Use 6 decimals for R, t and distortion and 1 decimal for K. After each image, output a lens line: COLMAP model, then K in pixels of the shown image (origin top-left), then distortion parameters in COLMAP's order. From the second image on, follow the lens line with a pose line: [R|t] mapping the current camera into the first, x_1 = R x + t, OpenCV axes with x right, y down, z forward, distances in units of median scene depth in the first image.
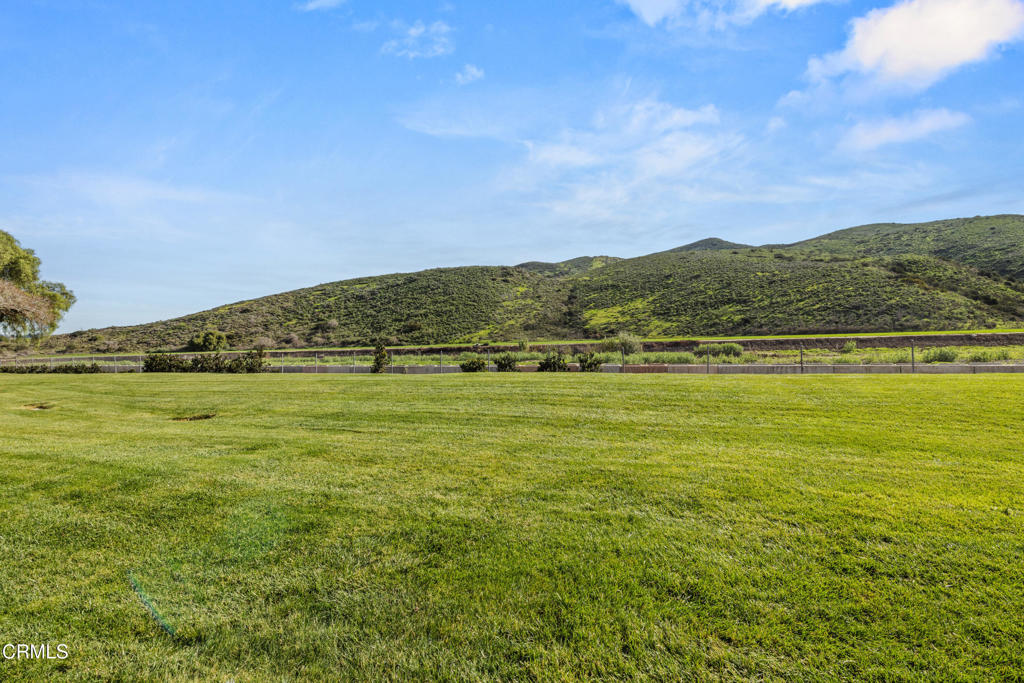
lens RADIAL K [[436.3, 0, 512.8], [0, 436.3, 341.1], [0, 0, 1]] dist [0.001893, 0.000355]
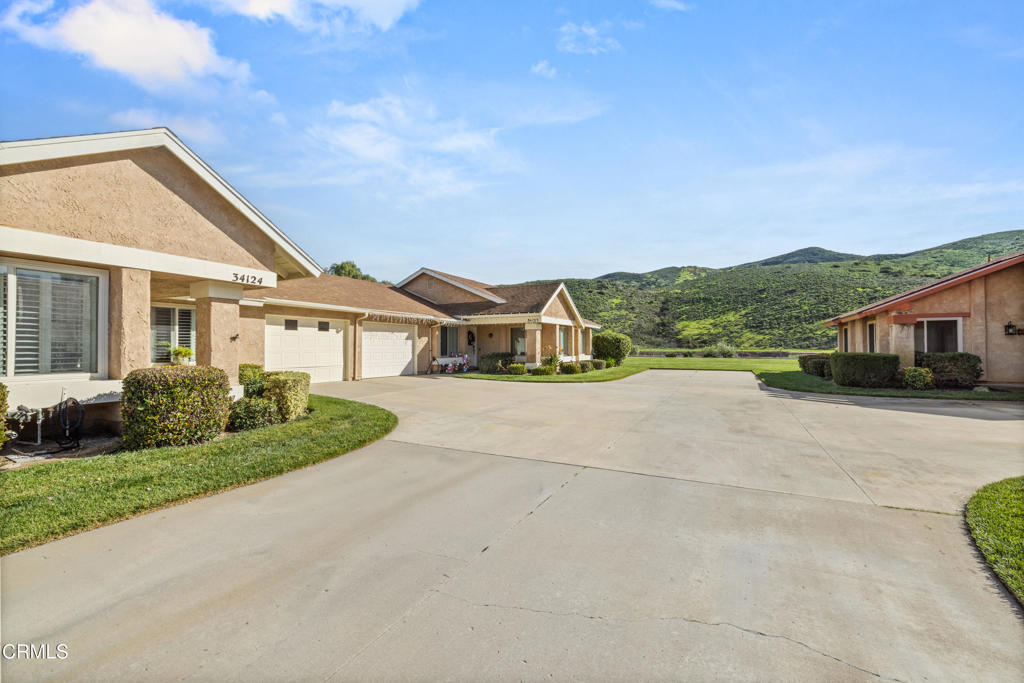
lens RADIAL K [[436.3, 0, 511.7], [0, 436.3, 338.5], [0, 0, 1]] dist [0.001893, 0.000355]
pose [[0.984116, 0.029351, -0.175082, -0.047252], [-0.033061, 0.999286, -0.018313, 0.004565], [0.174419, 0.023811, 0.984384, -0.132218]]
